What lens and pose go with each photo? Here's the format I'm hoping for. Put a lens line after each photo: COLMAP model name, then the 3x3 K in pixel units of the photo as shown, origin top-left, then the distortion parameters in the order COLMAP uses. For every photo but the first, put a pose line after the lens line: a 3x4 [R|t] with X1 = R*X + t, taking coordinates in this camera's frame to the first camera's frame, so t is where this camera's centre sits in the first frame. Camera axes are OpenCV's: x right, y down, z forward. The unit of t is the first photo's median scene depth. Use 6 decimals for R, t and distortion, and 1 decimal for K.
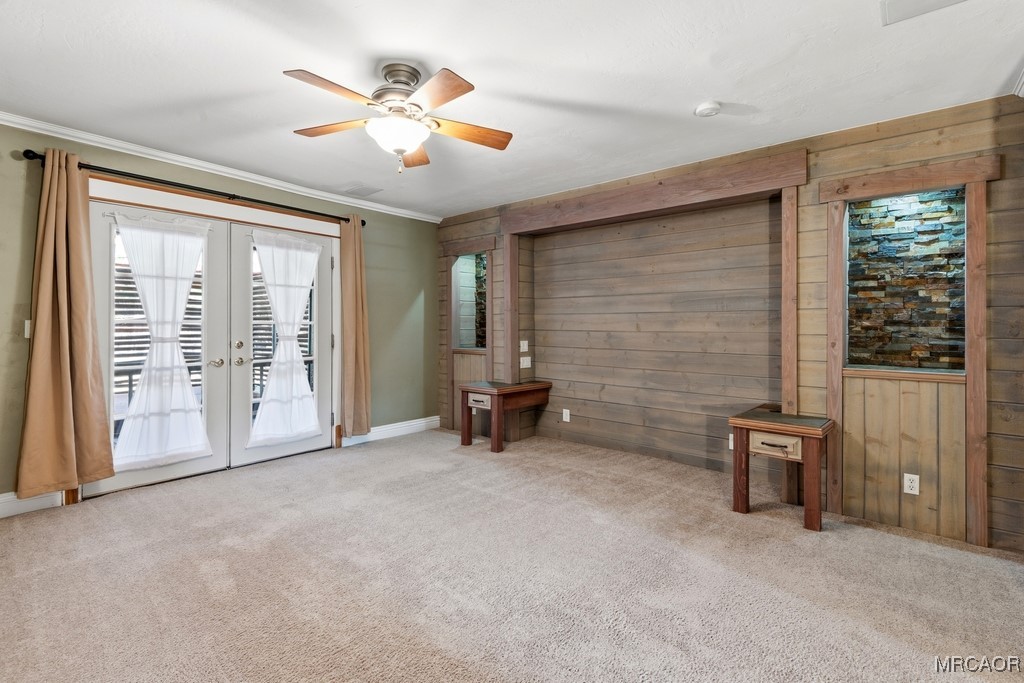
lens RADIAL K [[484.0, 0, 509.0], [0, 484.0, 328.2], [0, 0, 1]] dist [0.004334, -0.000316]
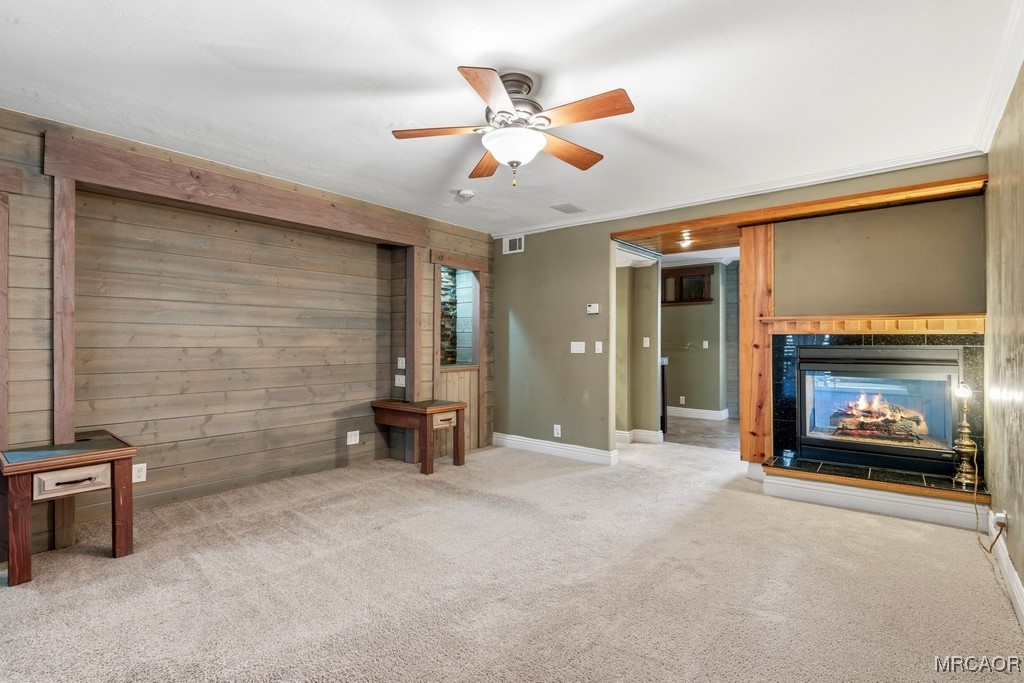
lens RADIAL K [[479.9, 0, 512.0], [0, 479.9, 341.5], [0, 0, 1]] dist [-0.001696, -0.000446]
pose [[-0.033238, -0.003465, 0.999441, -0.716802], [0.001582, 0.999993, 0.003519, -0.006985], [-0.999446, 0.001698, -0.033232, 0.629294]]
